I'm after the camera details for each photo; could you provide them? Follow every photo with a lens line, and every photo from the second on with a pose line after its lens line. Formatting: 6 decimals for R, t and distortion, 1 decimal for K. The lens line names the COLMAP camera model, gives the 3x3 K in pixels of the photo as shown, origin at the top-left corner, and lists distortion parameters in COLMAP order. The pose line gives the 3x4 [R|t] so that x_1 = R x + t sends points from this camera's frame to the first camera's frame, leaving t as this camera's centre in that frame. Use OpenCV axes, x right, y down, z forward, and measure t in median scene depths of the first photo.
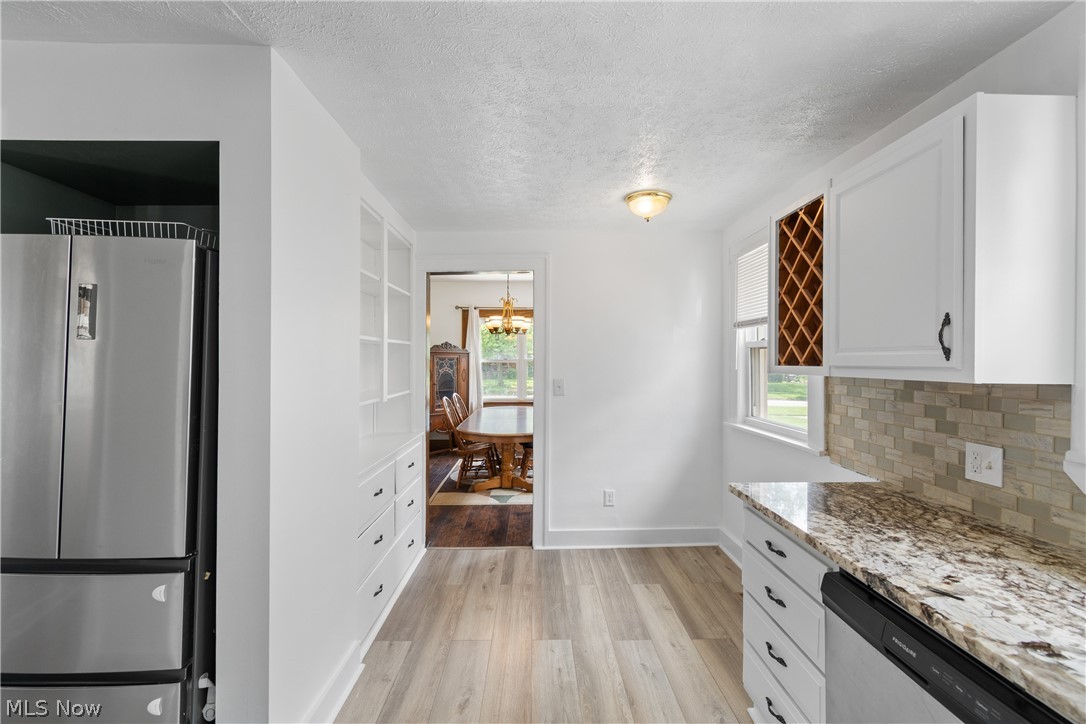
lens RADIAL K [[482.1, 0, 538.6], [0, 482.1, 358.5], [0, 0, 1]] dist [0.003207, -0.002447]
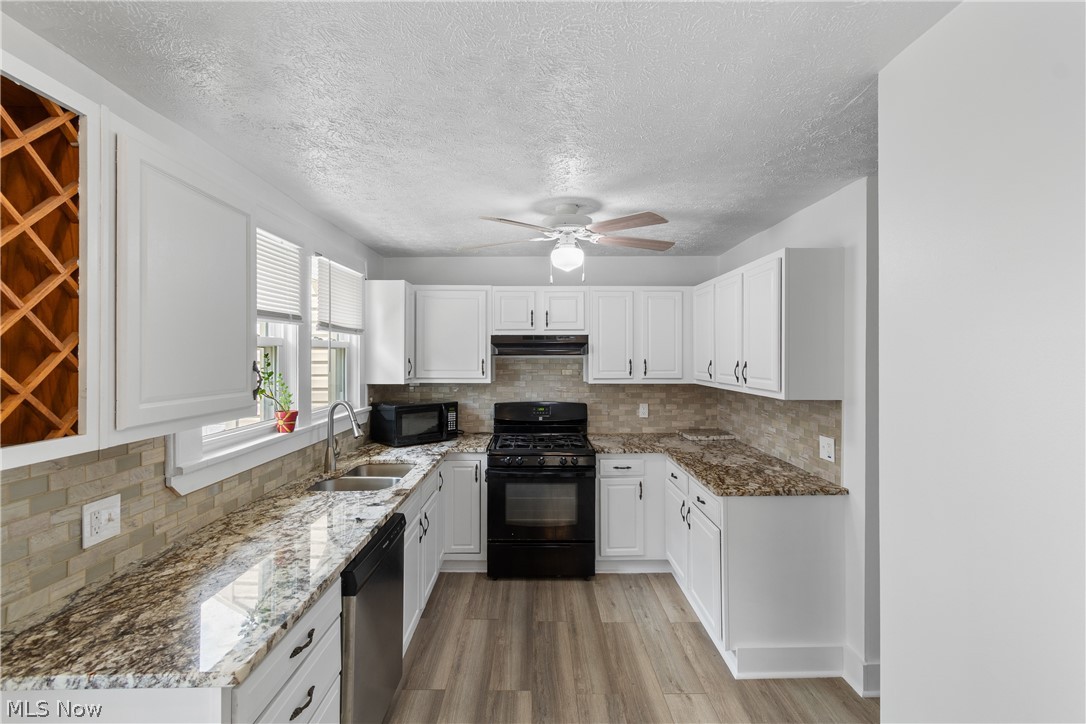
lens RADIAL K [[482.1, 0, 547.9], [0, 482.1, 358.1], [0, 0, 1]] dist [0.003207, -0.002447]
pose [[-0.999873, -0.002735, -0.015723, 0.082359], [-0.002663, 0.999986, -0.004592, -0.069761], [0.015735, -0.004550, -0.999866, 1.596685]]
